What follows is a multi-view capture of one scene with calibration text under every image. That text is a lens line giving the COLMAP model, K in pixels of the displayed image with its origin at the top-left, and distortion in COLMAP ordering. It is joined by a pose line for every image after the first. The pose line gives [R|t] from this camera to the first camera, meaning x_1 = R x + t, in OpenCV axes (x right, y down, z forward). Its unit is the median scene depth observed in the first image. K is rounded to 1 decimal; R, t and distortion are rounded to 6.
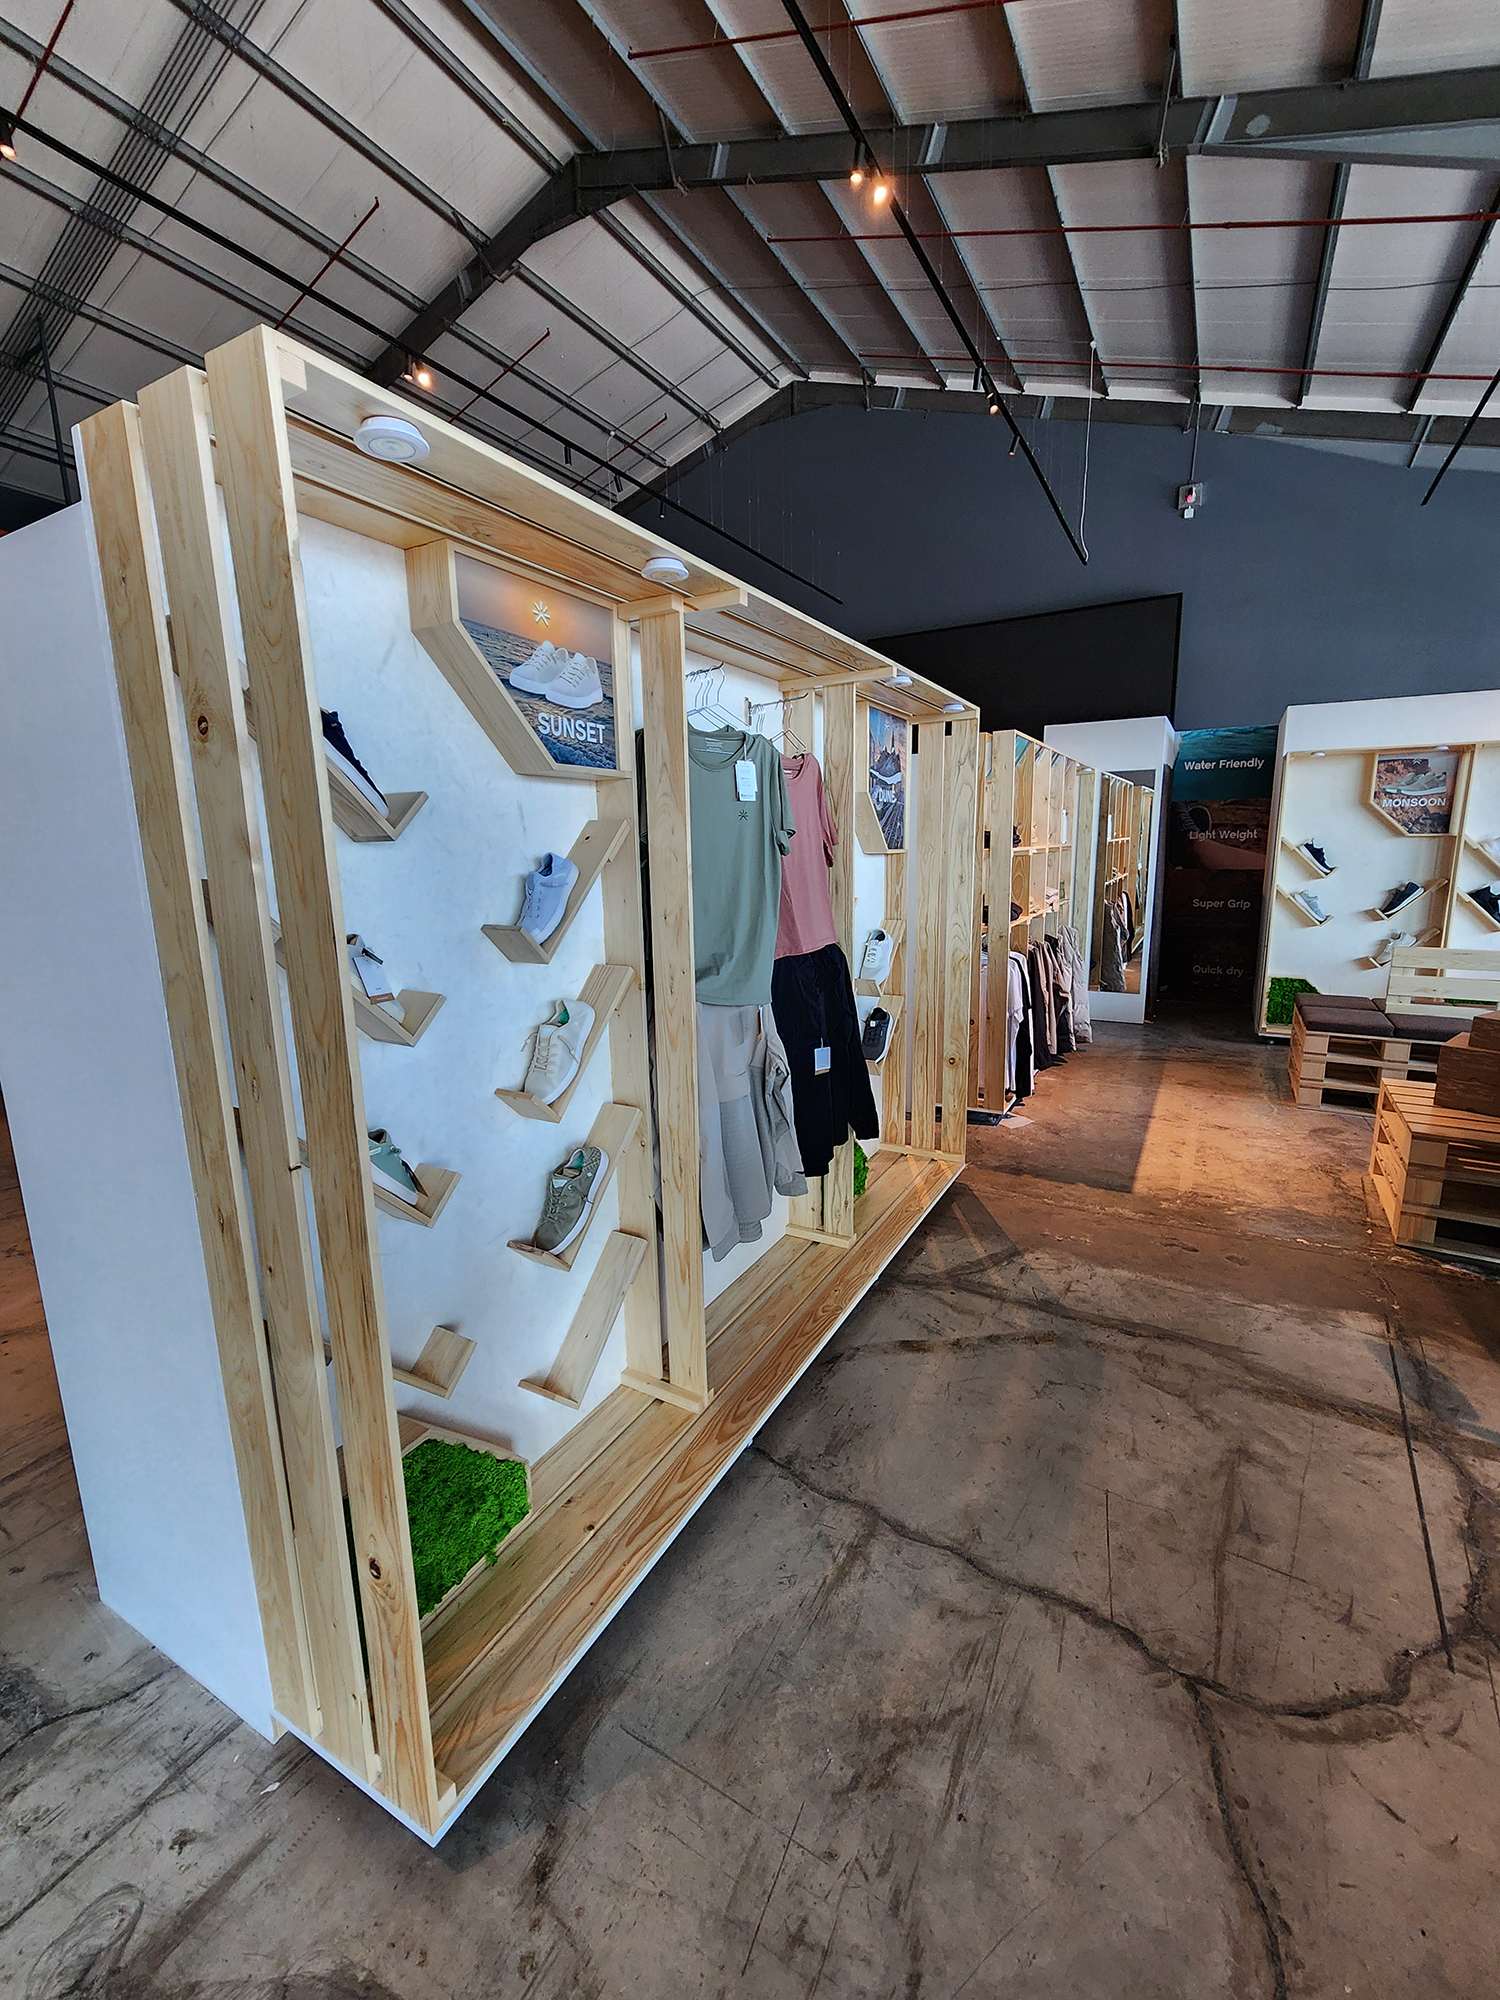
lens RADIAL K [[826.1, 0, 749.9], [0, 826.1, 998.5], [0, 0, 1]] dist [-0.001079, 0.001374]
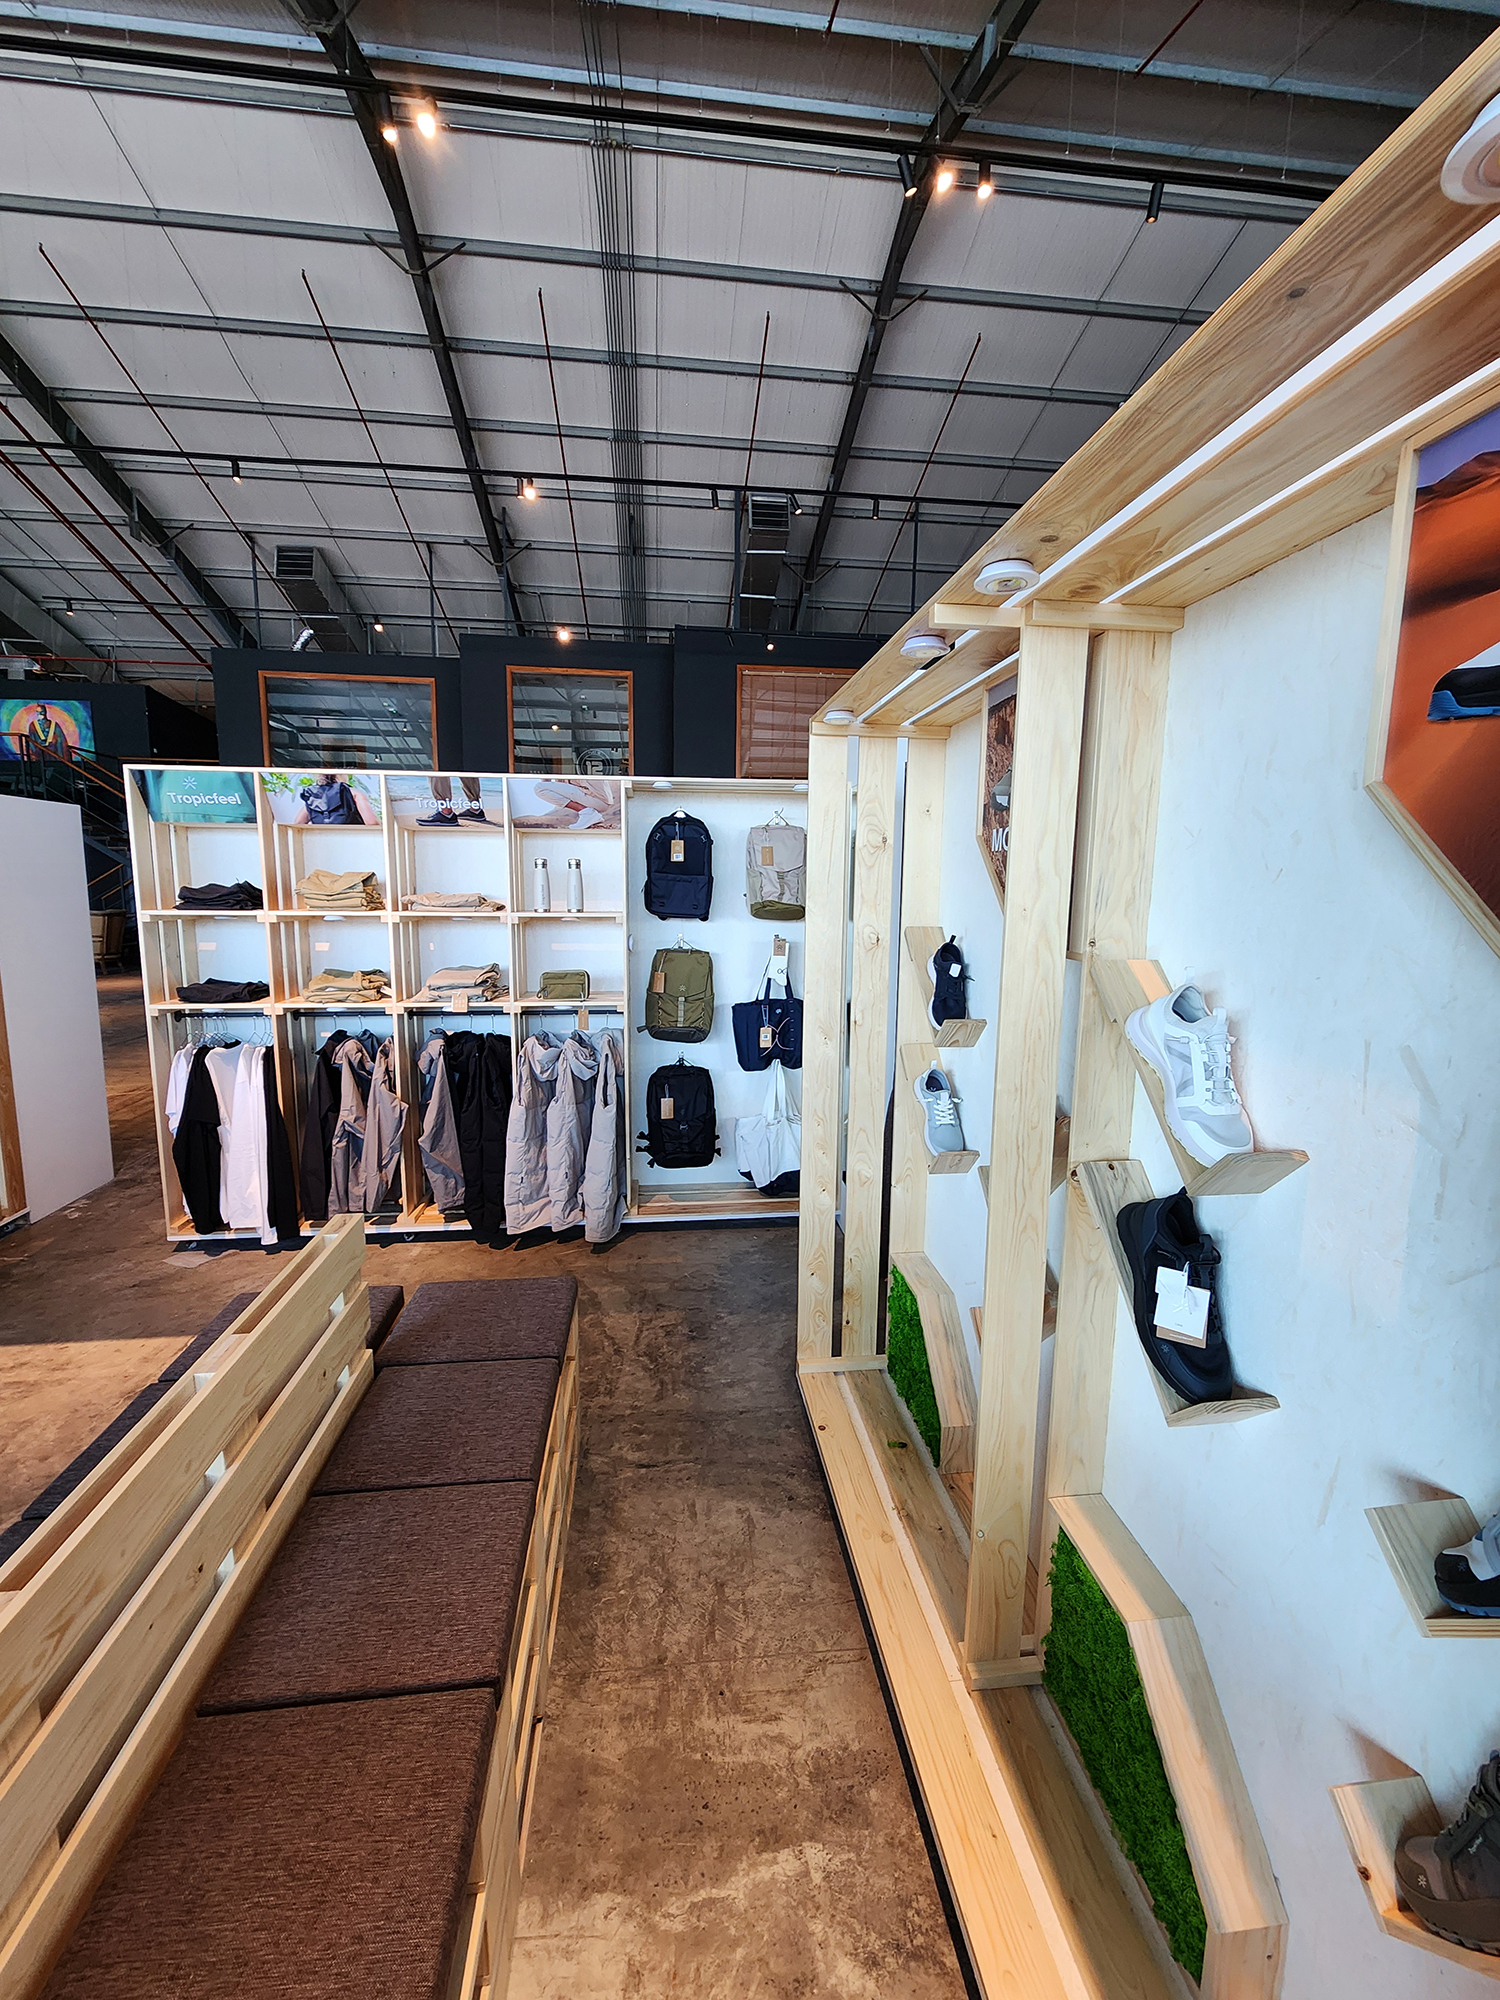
lens RADIAL K [[826.1, 0, 746.0], [0, 826.1, 998.0], [0, 0, 1]] dist [-0.001079, 0.001374]
pose [[0.590311, 0.133016, -0.796140, 0.438672], [-0.170733, 0.984588, 0.037908, -0.077138], [0.788912, 0.113550, 0.603924, 0.333105]]
